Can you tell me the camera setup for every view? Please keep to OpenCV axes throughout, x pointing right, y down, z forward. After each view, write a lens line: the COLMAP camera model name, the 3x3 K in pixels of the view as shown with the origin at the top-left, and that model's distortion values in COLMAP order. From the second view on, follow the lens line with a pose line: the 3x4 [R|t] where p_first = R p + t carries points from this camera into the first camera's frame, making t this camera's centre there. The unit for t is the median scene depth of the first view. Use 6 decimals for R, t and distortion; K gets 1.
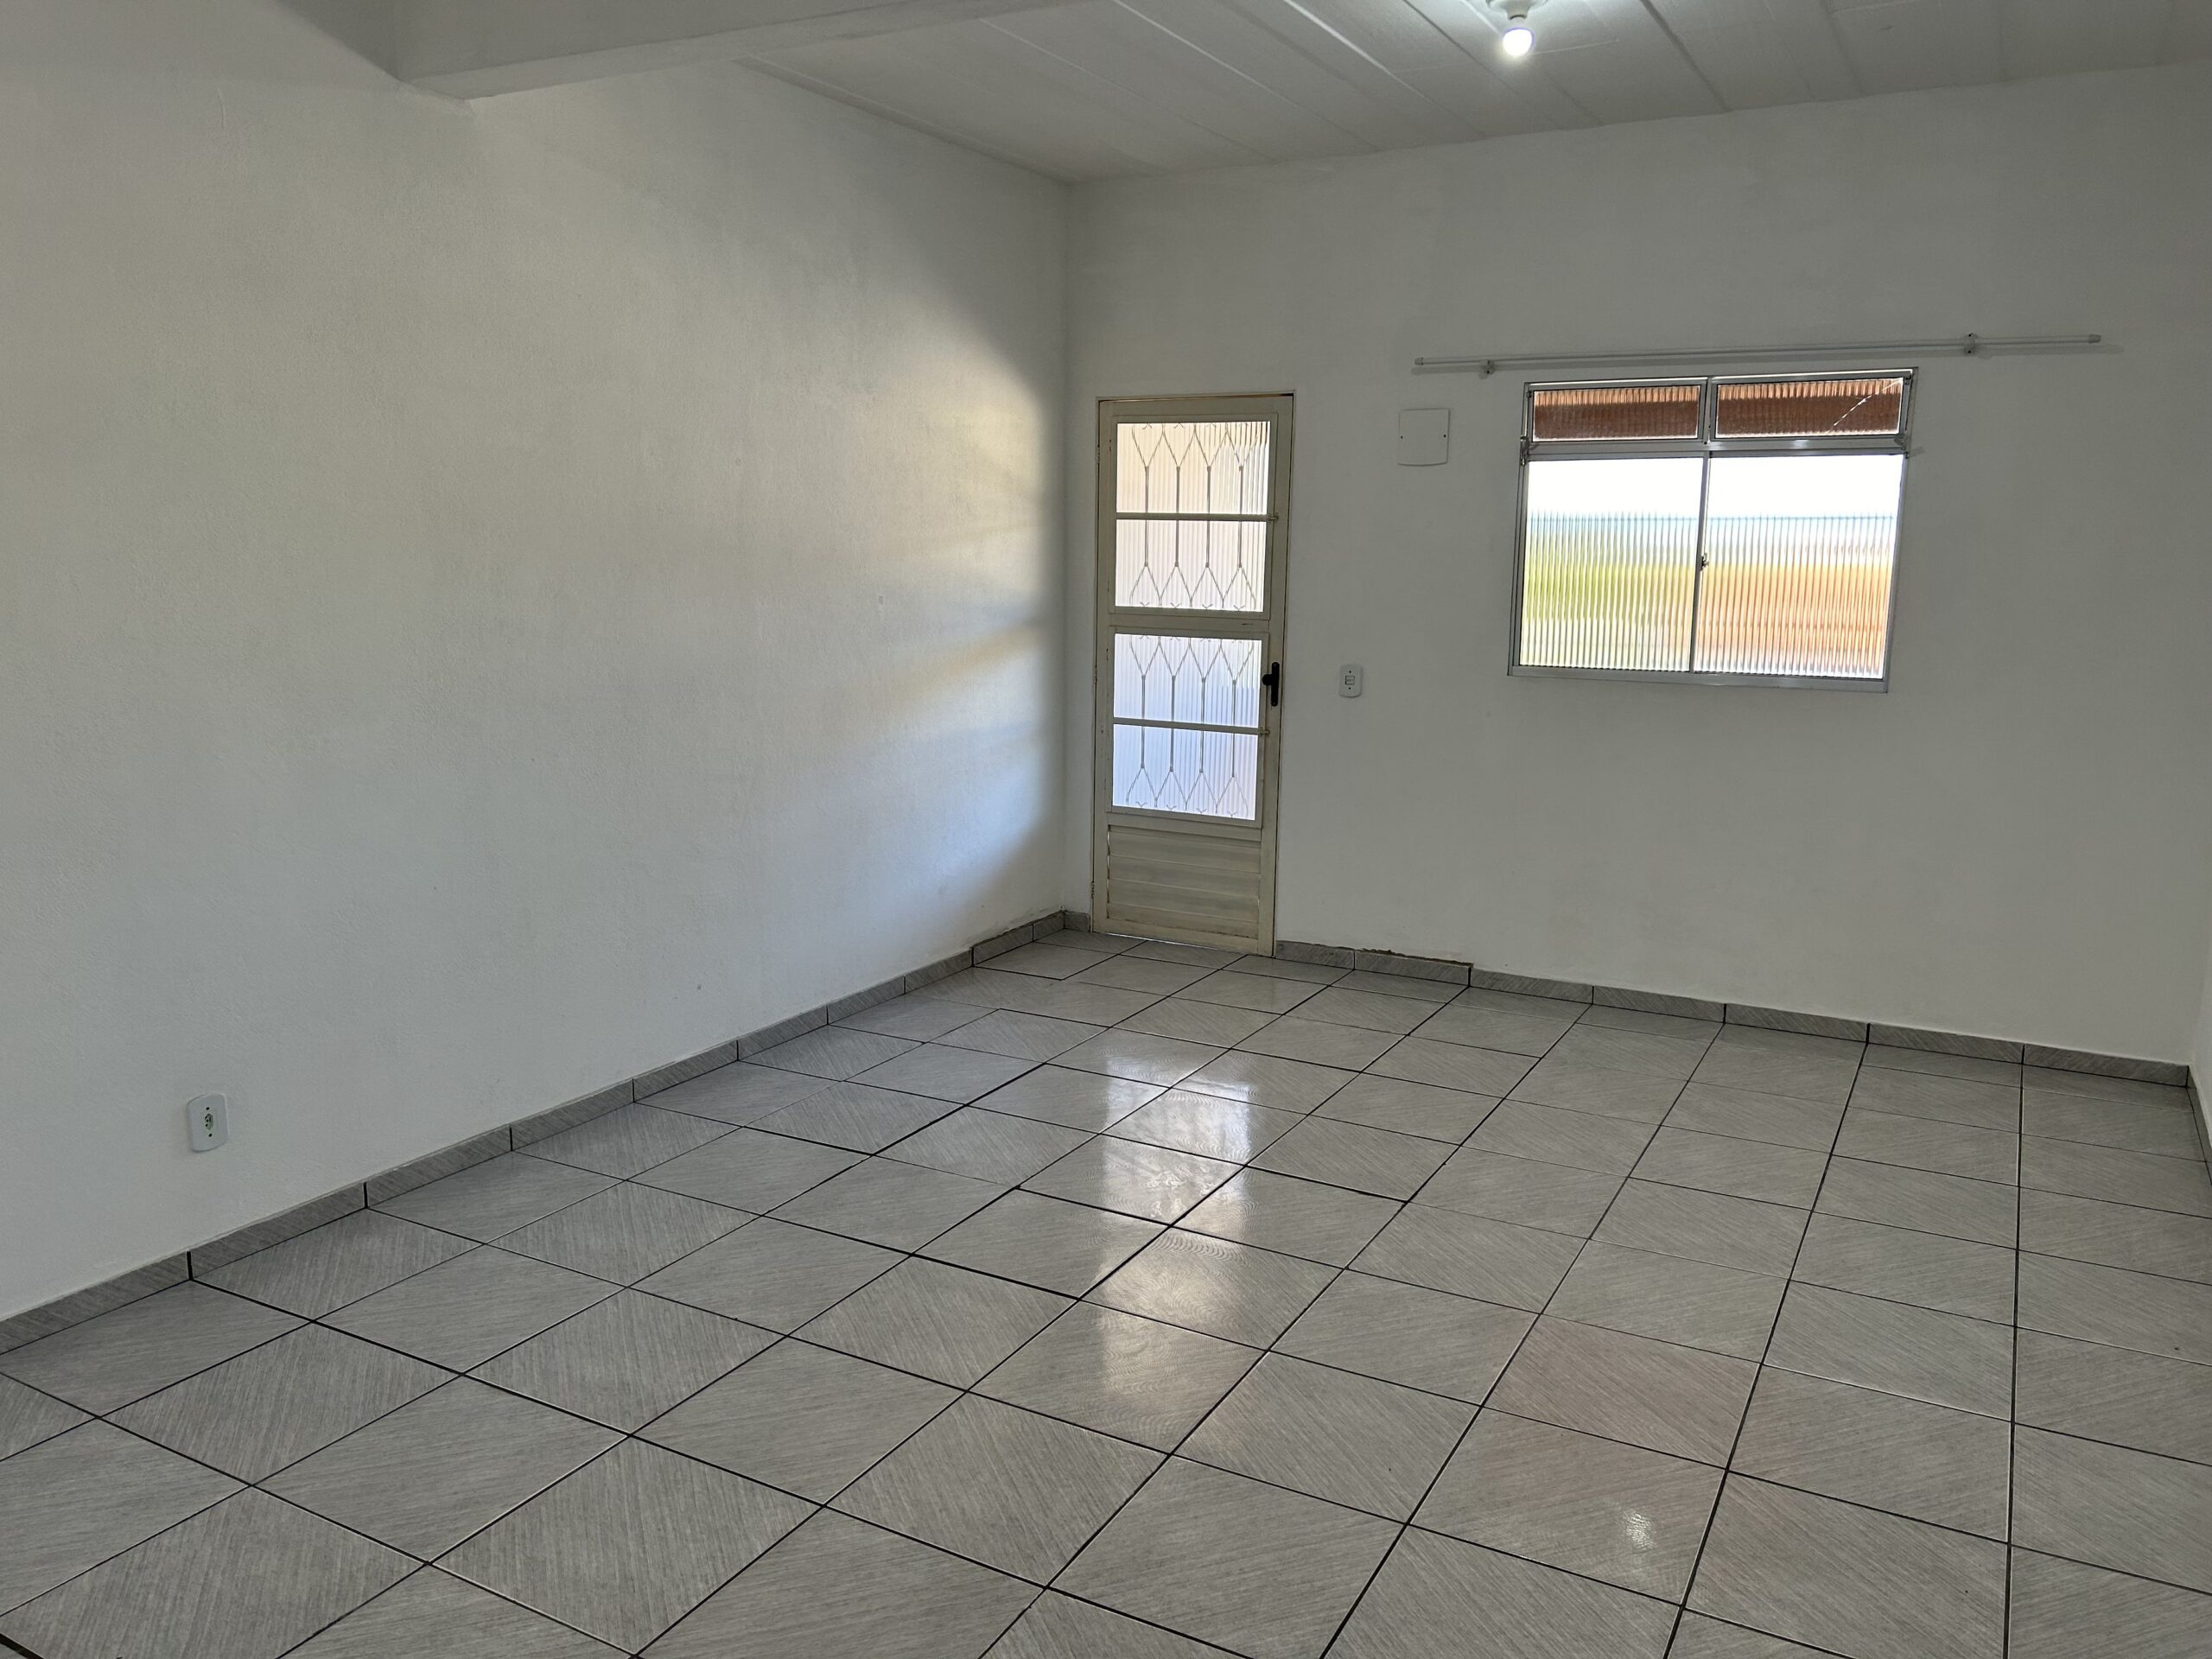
lens RADIAL K [[1678.1, 0, 1106.0], [0, 1678.1, 829.5], [0, 0, 1]] dist [0.098668, -0.197769]
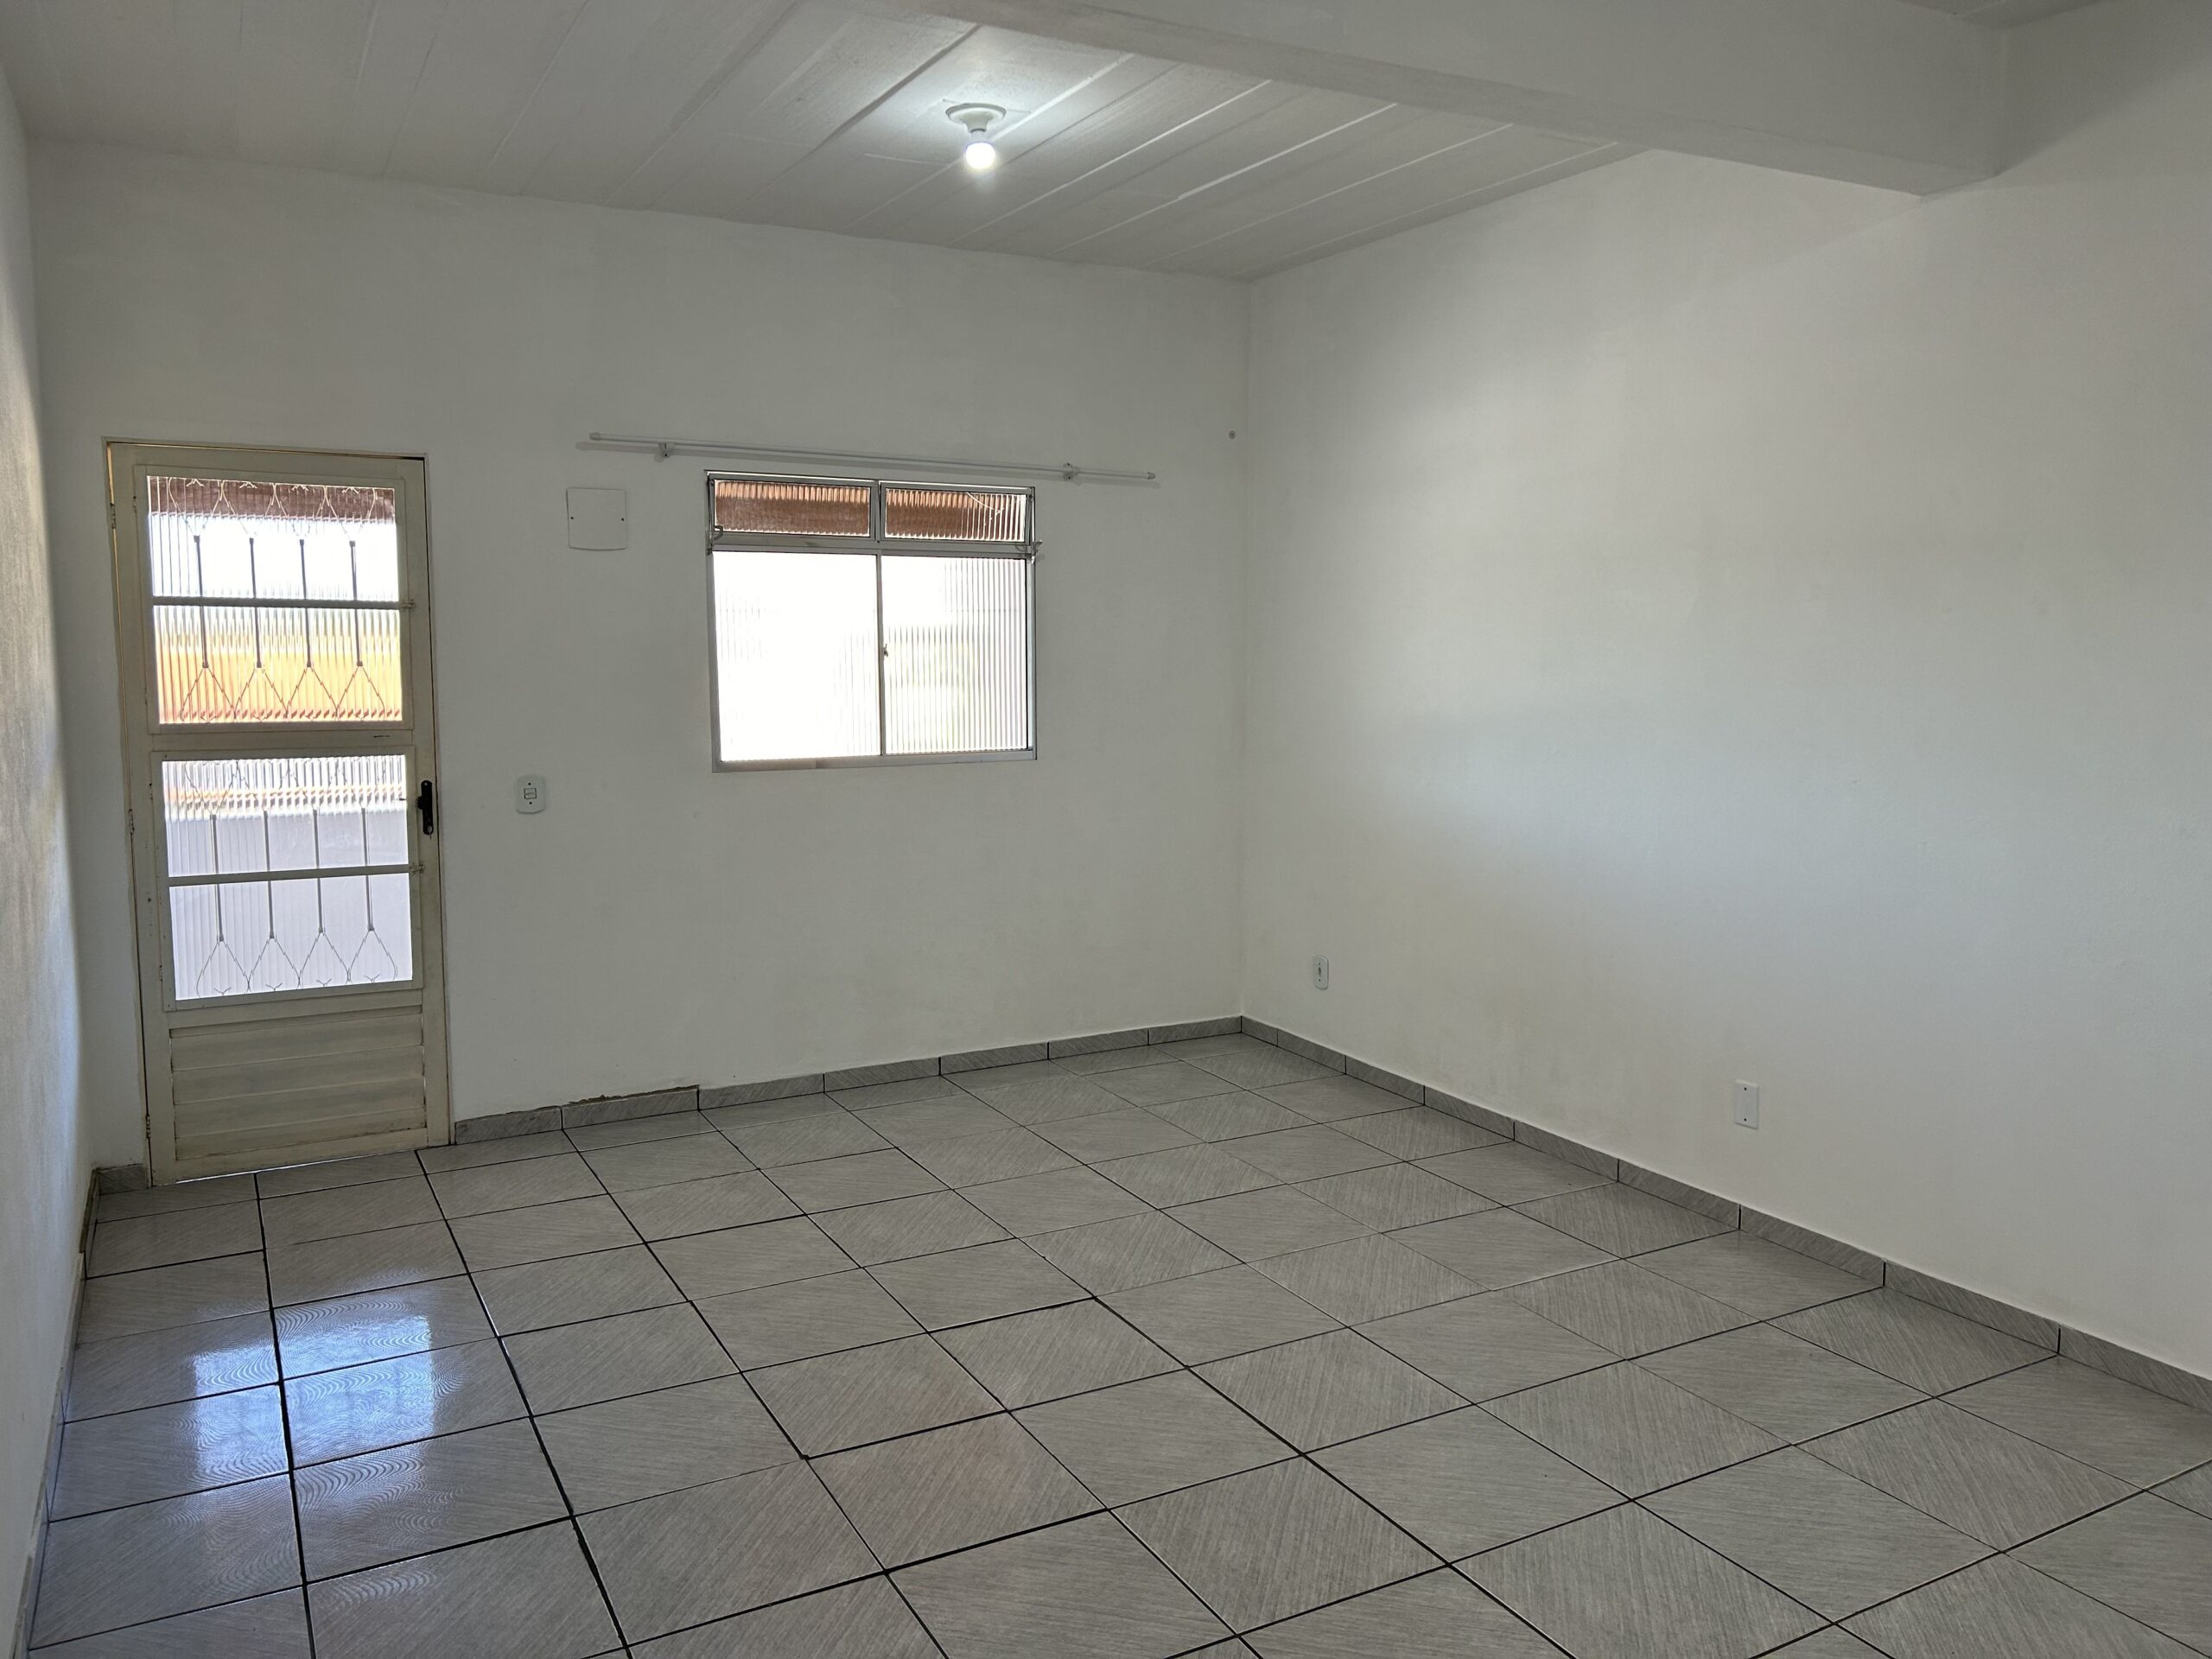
lens RADIAL K [[1669.8, 0, 1114.1], [0, 1669.8, 790.0], [0, 0, 1]] dist [0.116044, -0.183414]
pose [[0.520915, -0.089090, 0.848947, -0.431125], [0.149354, 0.988710, 0.012113, -0.056969], [-0.840441, 0.120484, 0.528340, 0.299254]]
